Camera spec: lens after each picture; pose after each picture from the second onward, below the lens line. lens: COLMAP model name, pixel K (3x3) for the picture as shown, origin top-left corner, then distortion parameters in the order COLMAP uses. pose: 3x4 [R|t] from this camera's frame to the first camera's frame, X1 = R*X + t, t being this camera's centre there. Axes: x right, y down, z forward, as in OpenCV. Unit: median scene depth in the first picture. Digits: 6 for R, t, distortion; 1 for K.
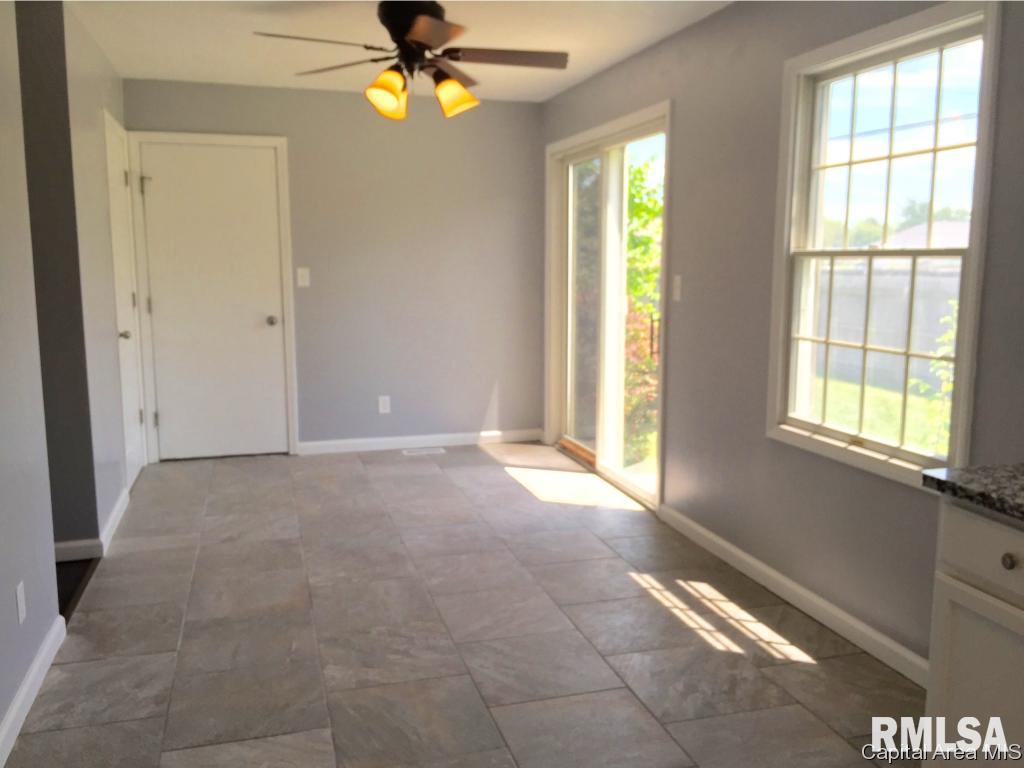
lens RADIAL K [[884.9, 0, 512.0], [0, 884.9, 384.0], [0, 0, 1]] dist [0.077678, -0.127804]
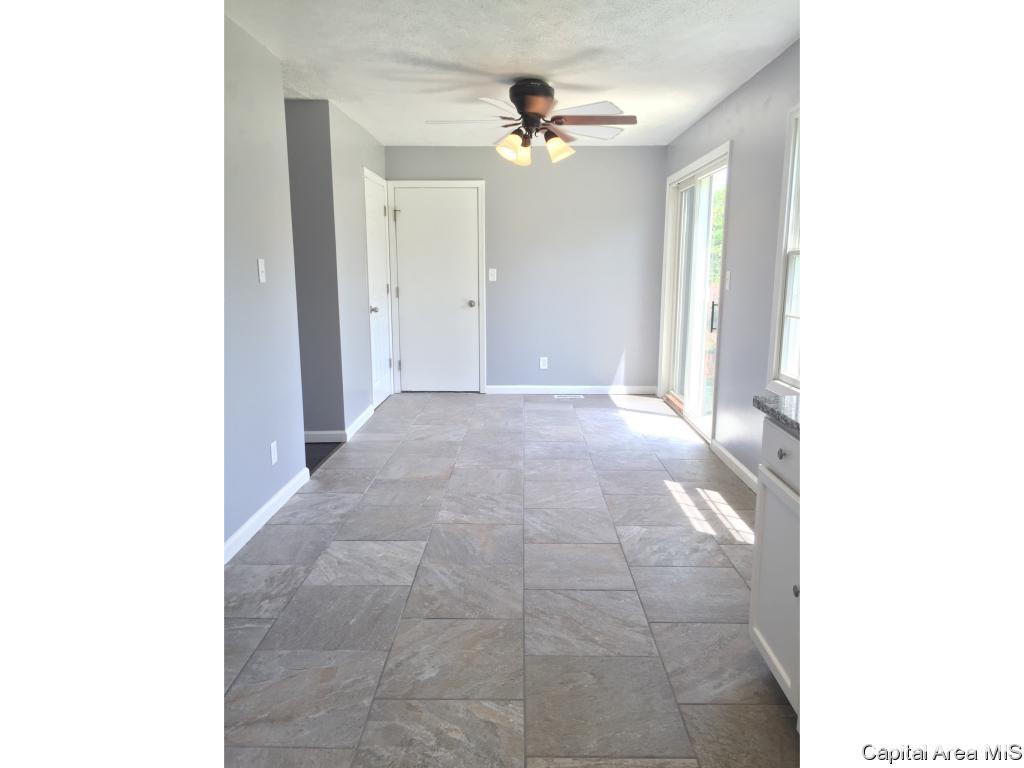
lens RADIAL K [[658.2, 0, 512.0], [0, 658.2, 384.0], [0, 0, 1]] dist [0.051238, -0.000034]
pose [[0.955466, 0.052066, -0.290473, 0.201070], [-0.041735, 0.998260, 0.041651, 0.024579], [0.292136, -0.027673, 0.955976, -0.083465]]
